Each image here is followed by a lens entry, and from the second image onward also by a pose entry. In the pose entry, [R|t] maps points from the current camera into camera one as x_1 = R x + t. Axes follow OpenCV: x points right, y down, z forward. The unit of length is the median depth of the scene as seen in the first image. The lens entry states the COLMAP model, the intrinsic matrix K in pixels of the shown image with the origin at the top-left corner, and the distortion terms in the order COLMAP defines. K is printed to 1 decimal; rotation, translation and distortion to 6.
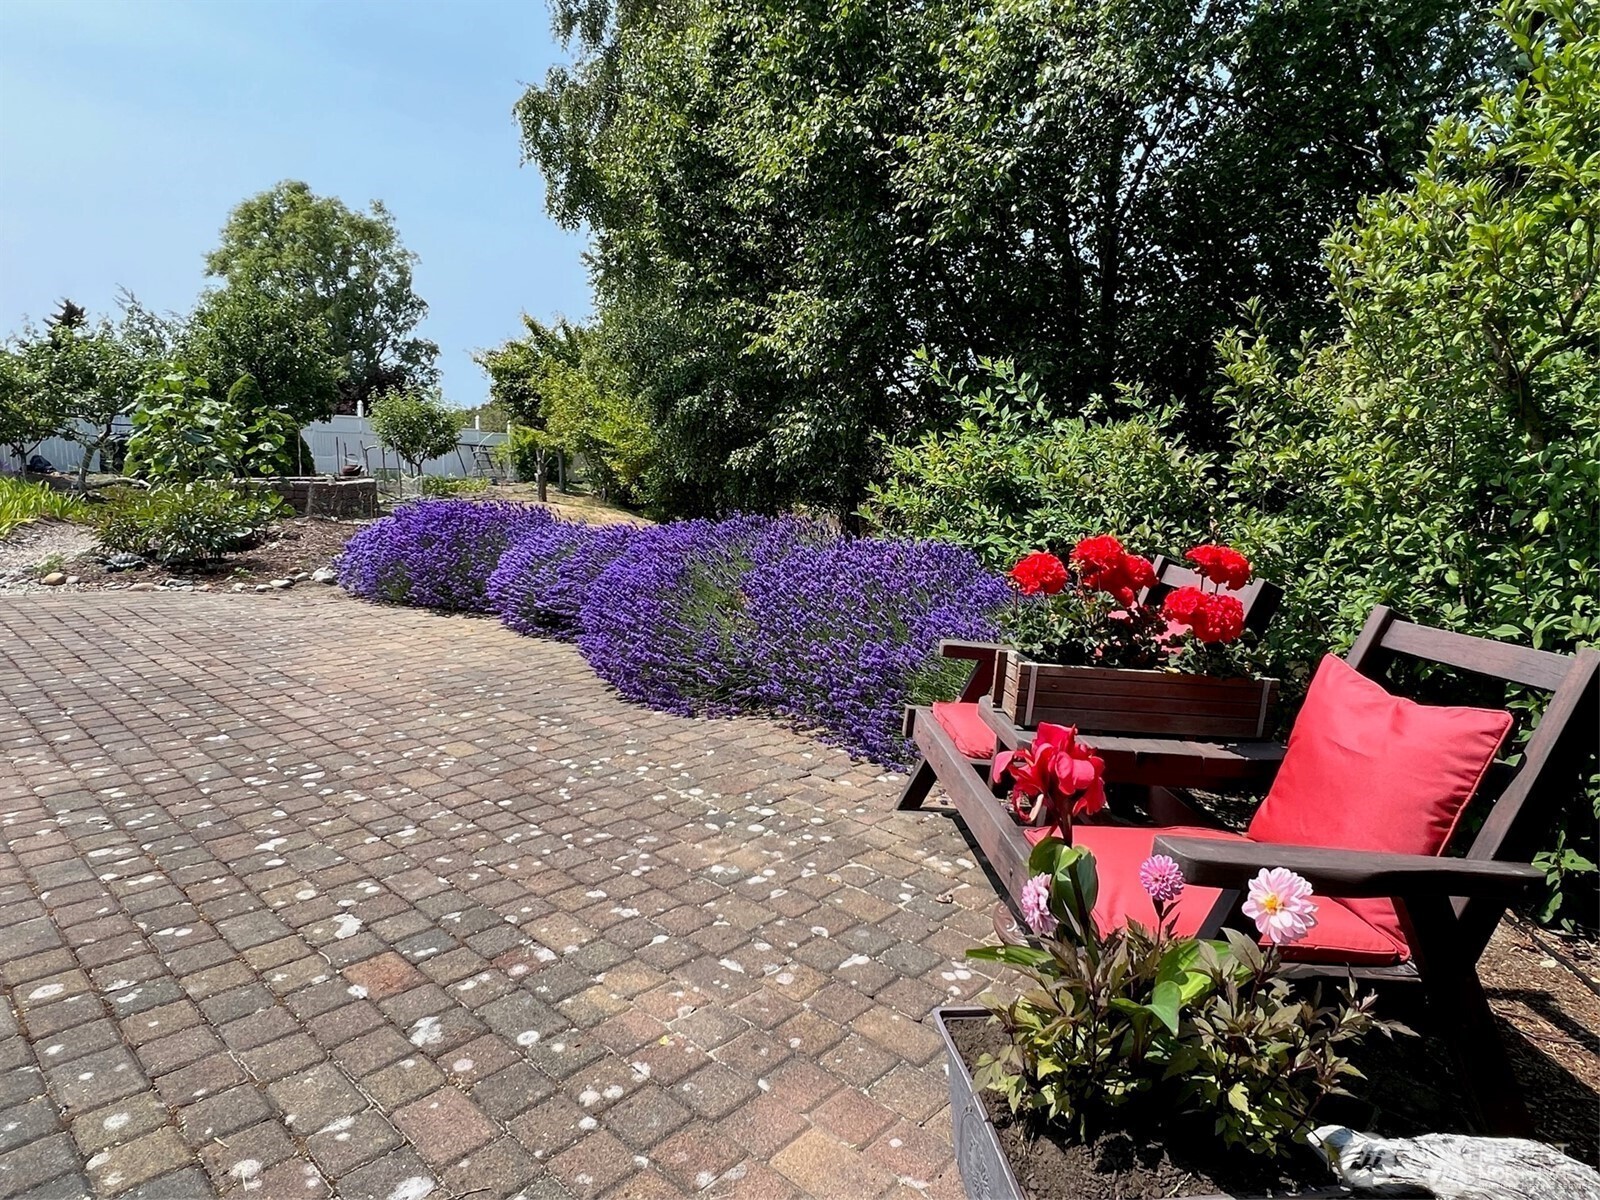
lens RADIAL K [[934.8, 0, 800.7], [0, 934.8, 603.3], [0, 0, 1]] dist [0.017348, 0.000049]
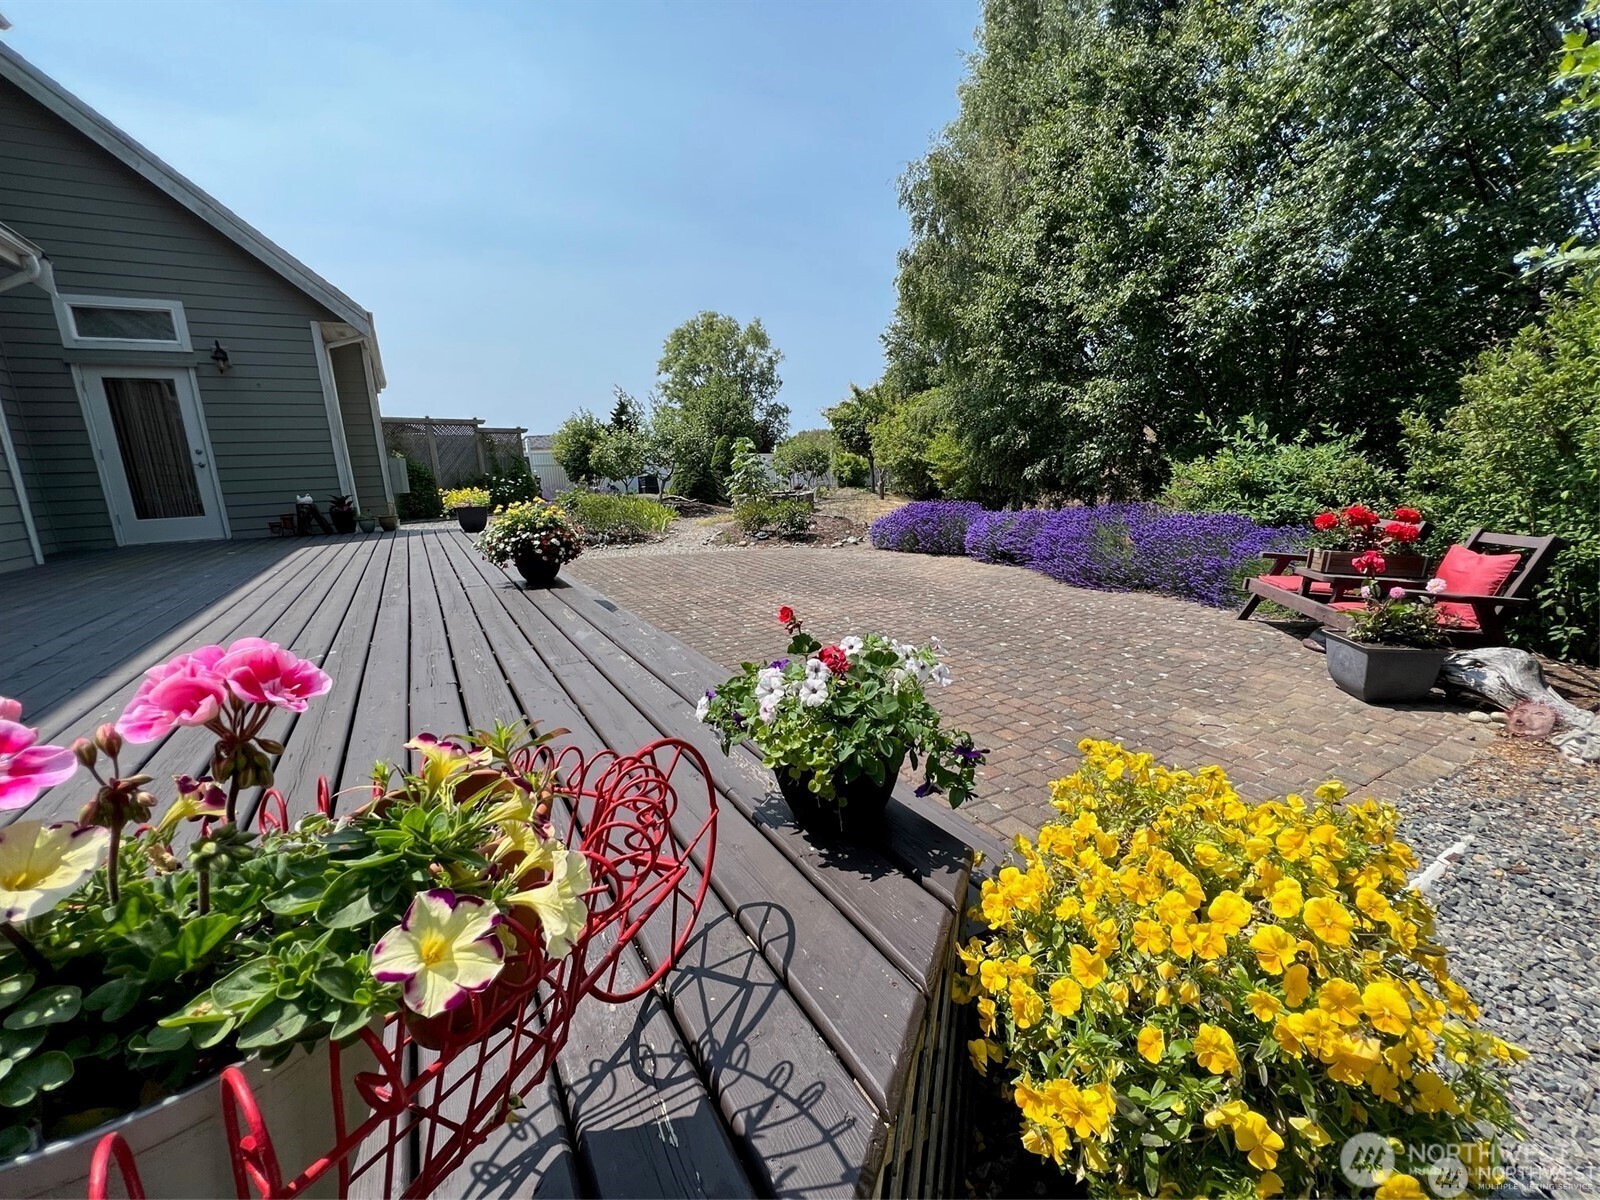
lens RADIAL K [[647.0, 0, 795.3], [0, 647.0, 593.2], [0, 0, 1]] dist [0.004579, -0.000031]
pose [[0.958153, 0.003544, -0.286234, -0.392444], [0.008465, 0.999135, 0.040707, 0.050377], [0.286130, -0.041427, 0.957295, -0.727611]]
